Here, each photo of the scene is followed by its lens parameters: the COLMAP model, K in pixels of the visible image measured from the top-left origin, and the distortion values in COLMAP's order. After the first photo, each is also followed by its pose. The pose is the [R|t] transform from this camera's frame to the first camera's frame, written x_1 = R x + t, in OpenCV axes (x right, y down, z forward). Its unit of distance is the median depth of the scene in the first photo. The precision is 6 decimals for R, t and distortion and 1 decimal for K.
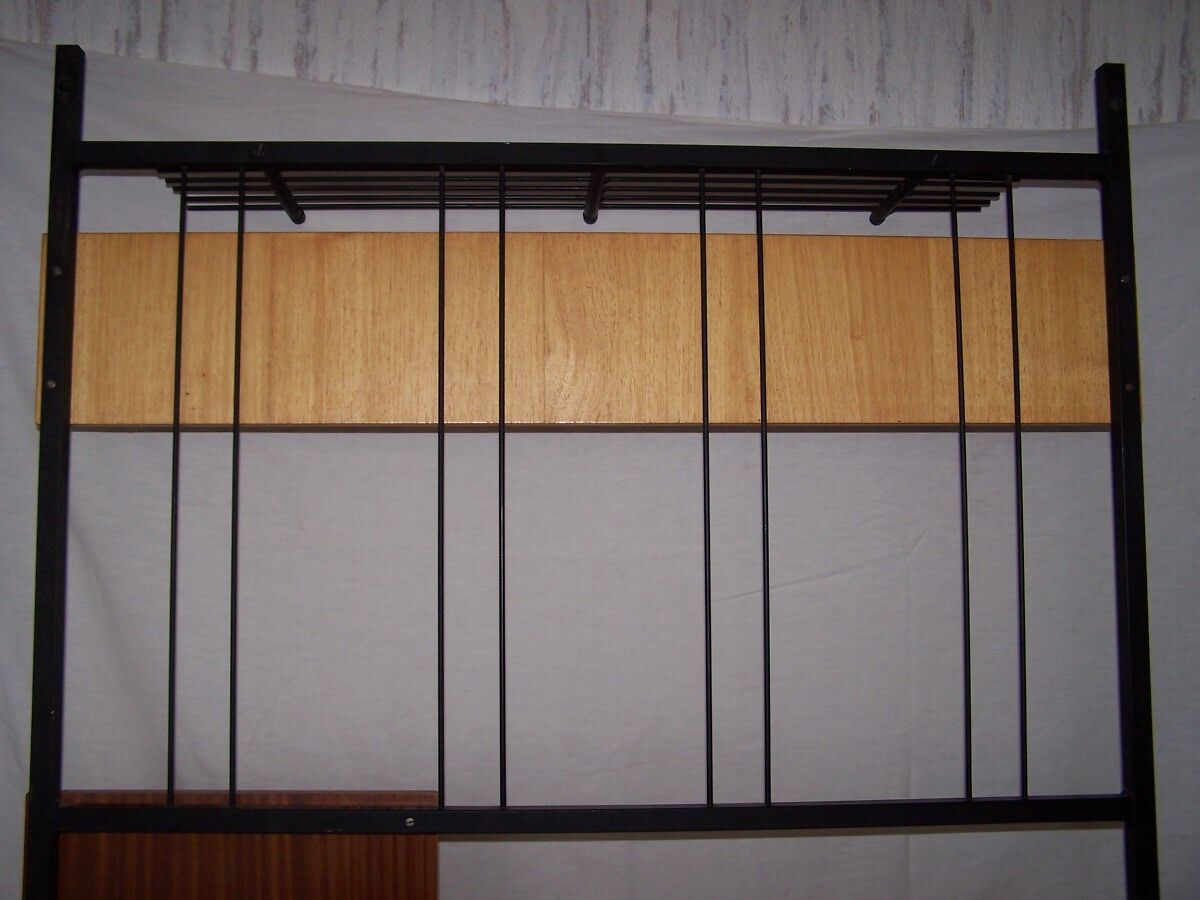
lens RADIAL K [[1282.5, 0, 600.0], [0, 1282.5, 450.0], [0, 0, 1]] dist [-0.211583, 0.390549]
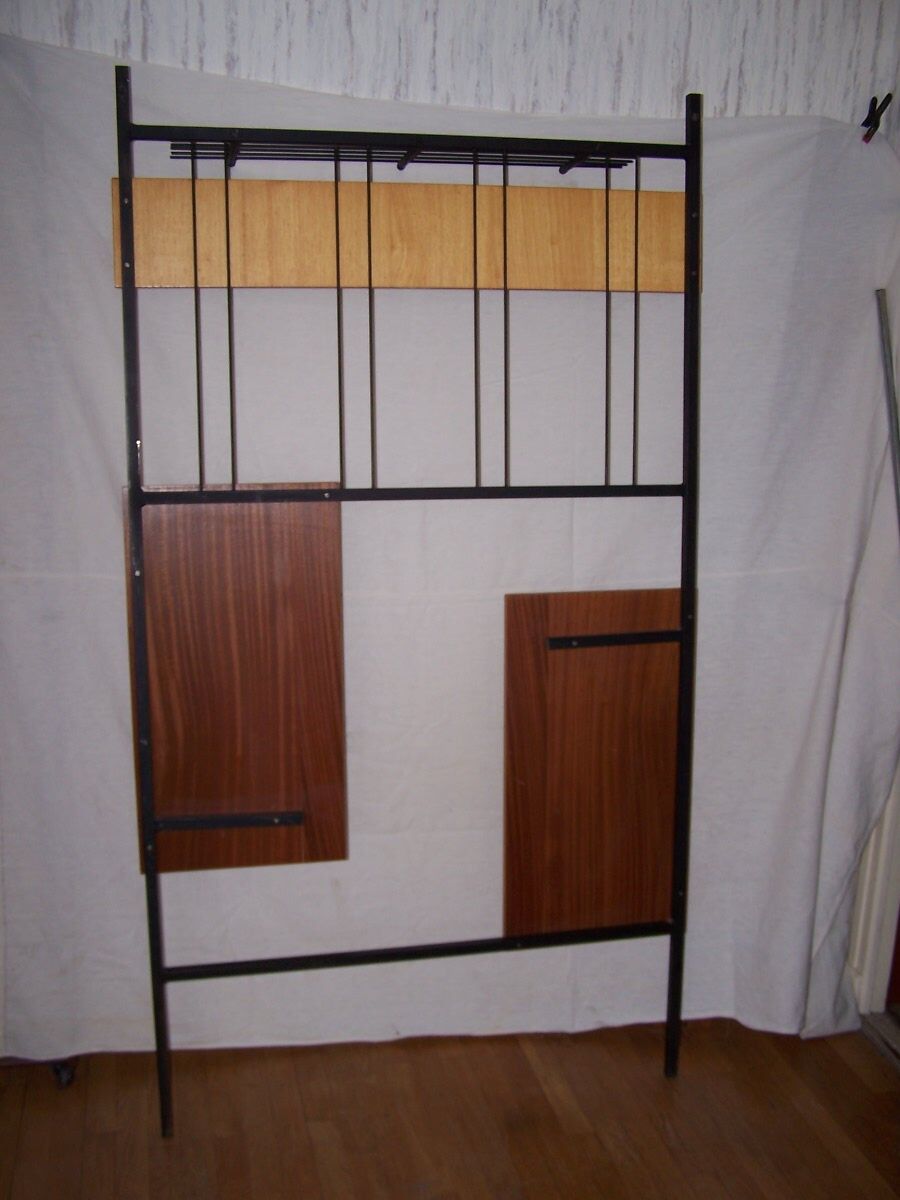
lens RADIAL K [[1282.5, 0, 450.0], [0, 1282.5, 600.0], [0, 0, 1]] dist [-0.211583, 0.390549]
pose [[0.986808, -0.027142, 0.159604, -0.235409], [-0.009480, 0.974467, 0.224331, 0.007318], [-0.161617, -0.222885, 0.961354, -0.799525]]
